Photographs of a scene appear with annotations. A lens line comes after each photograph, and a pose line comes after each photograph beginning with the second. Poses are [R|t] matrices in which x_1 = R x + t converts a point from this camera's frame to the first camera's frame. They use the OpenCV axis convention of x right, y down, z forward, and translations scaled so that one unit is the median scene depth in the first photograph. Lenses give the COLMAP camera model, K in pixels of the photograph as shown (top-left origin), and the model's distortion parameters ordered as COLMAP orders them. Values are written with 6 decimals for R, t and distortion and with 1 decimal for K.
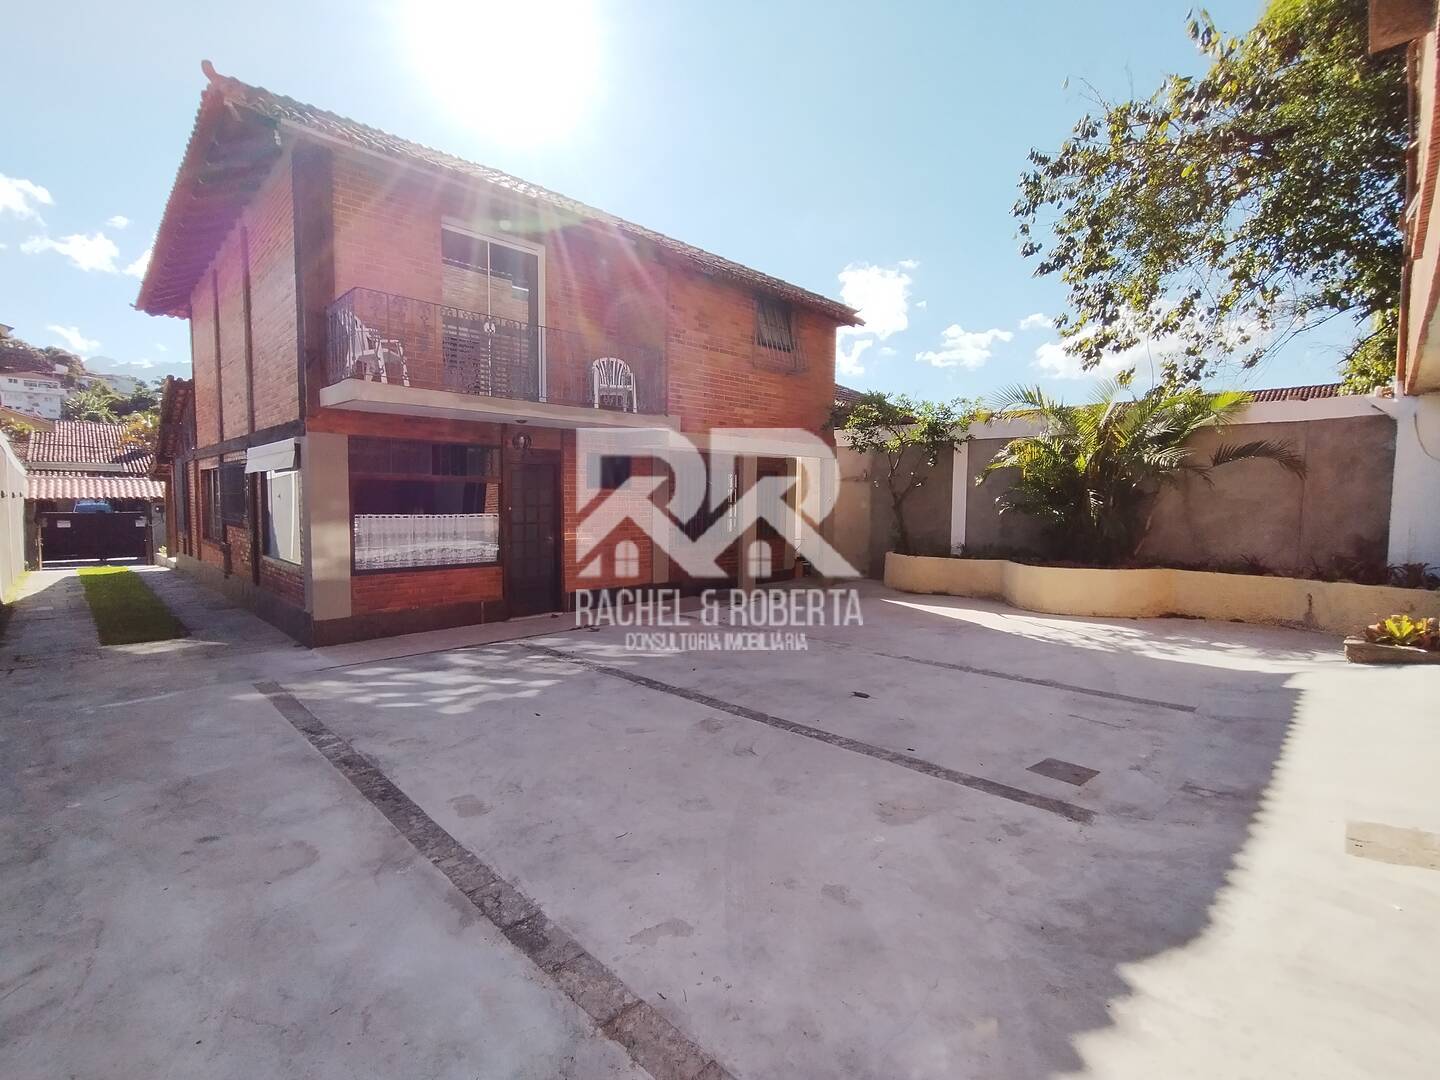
lens RADIAL K [[659.5, 0, 718.3], [0, 659.5, 536.0], [0, 0, 1]] dist [-0.004991, -0.001464]
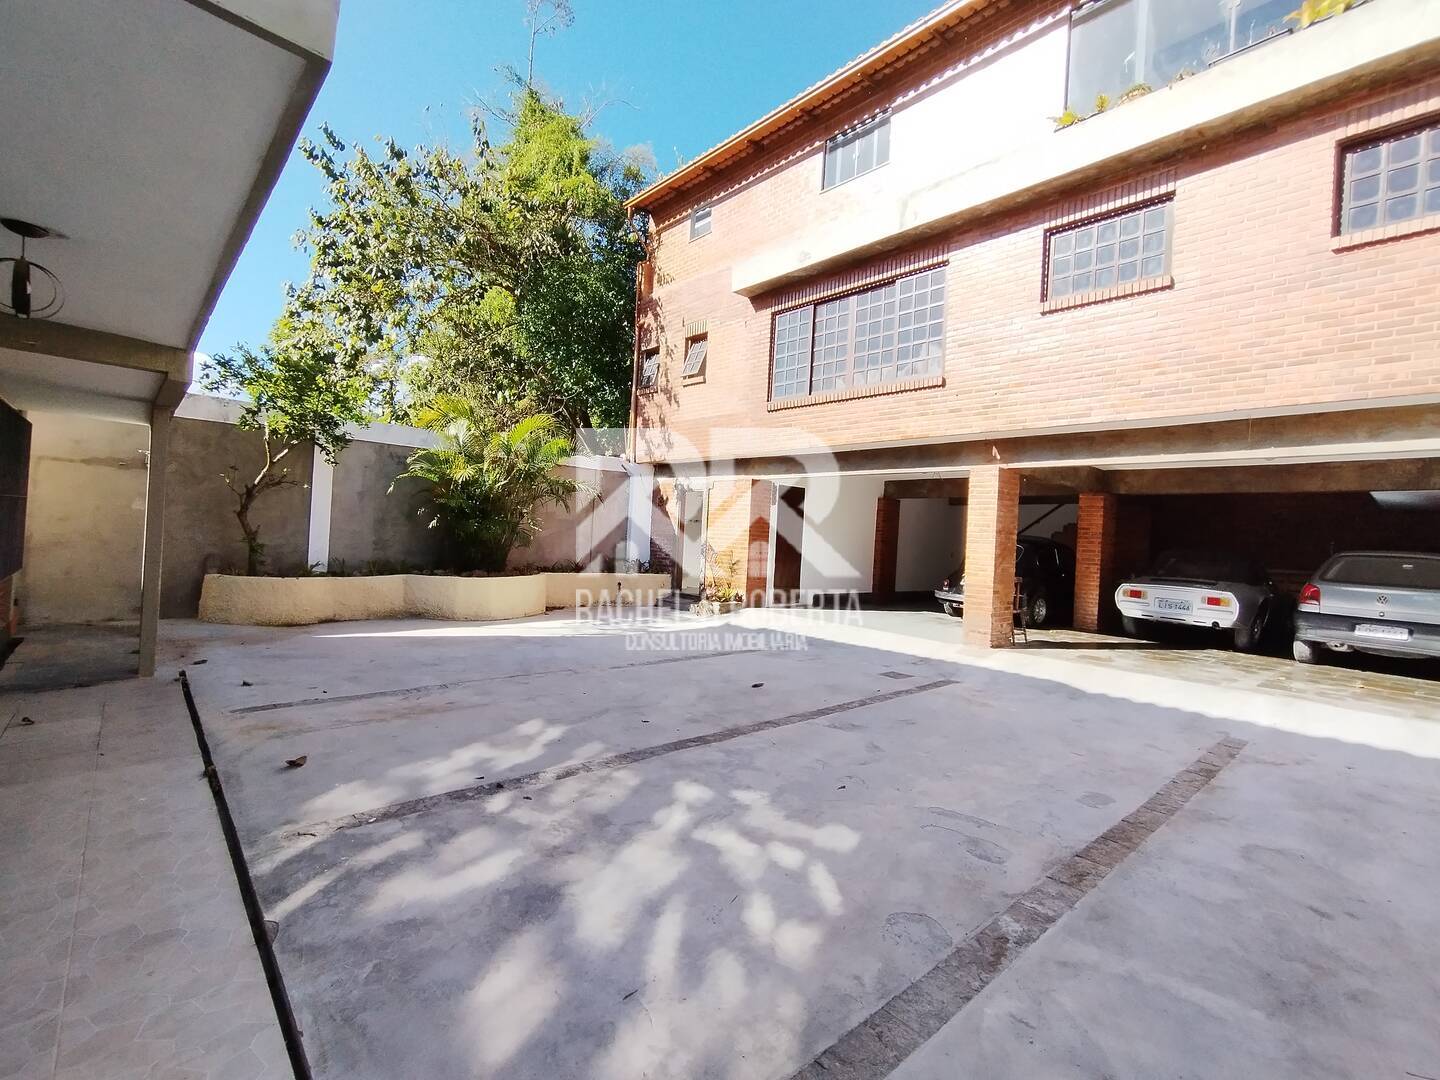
lens RADIAL K [[659.5, 0, 717.1], [0, 659.5, 537.3], [0, 0, 1]] dist [-0.004991, -0.001464]
pose [[0.045924, -0.000276, 0.998945, -0.987138], [0.008809, 0.999961, -0.000129, -0.025523], [-0.998906, 0.008806, 0.045925, 1.030150]]
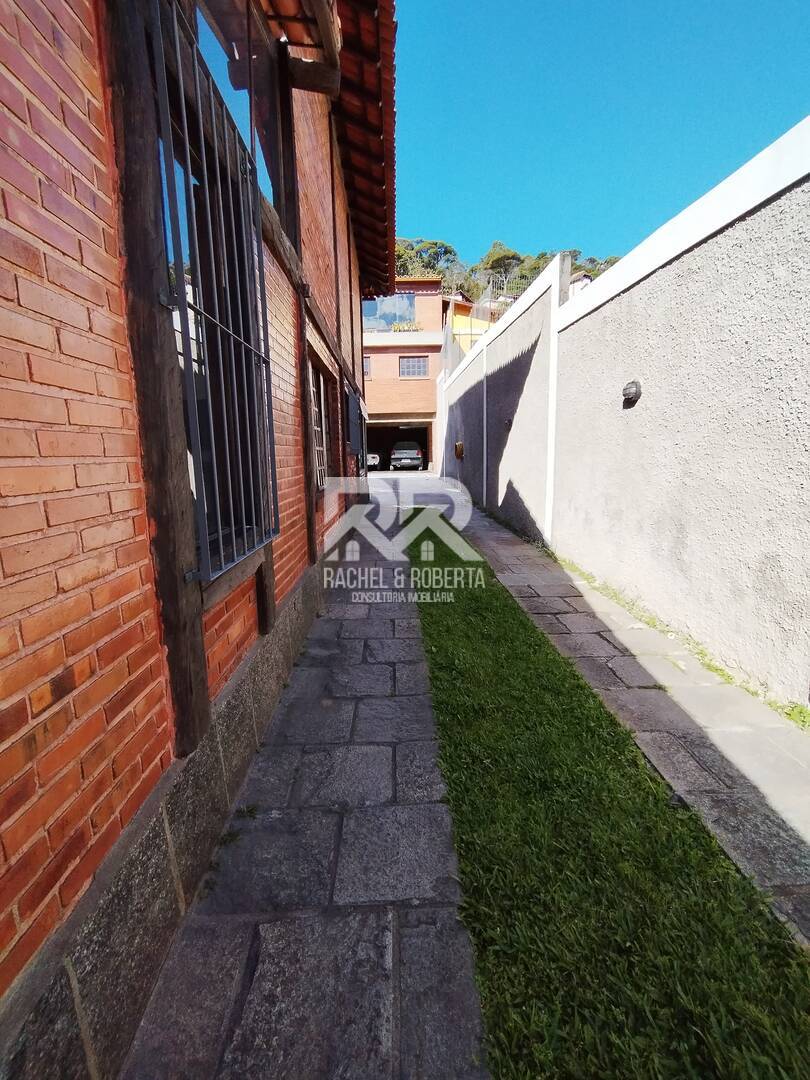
lens RADIAL K [[494.6, 0, 403.6], [0, 494.6, 539.9], [0, 0, 1]] dist [-0.004991, -0.001464]
pose [[-0.724465, -0.115507, 0.679566, -1.937350], [0.055206, 0.972971, 0.224231, -0.081677], [-0.687098, 0.199963, -0.698507, 2.137797]]
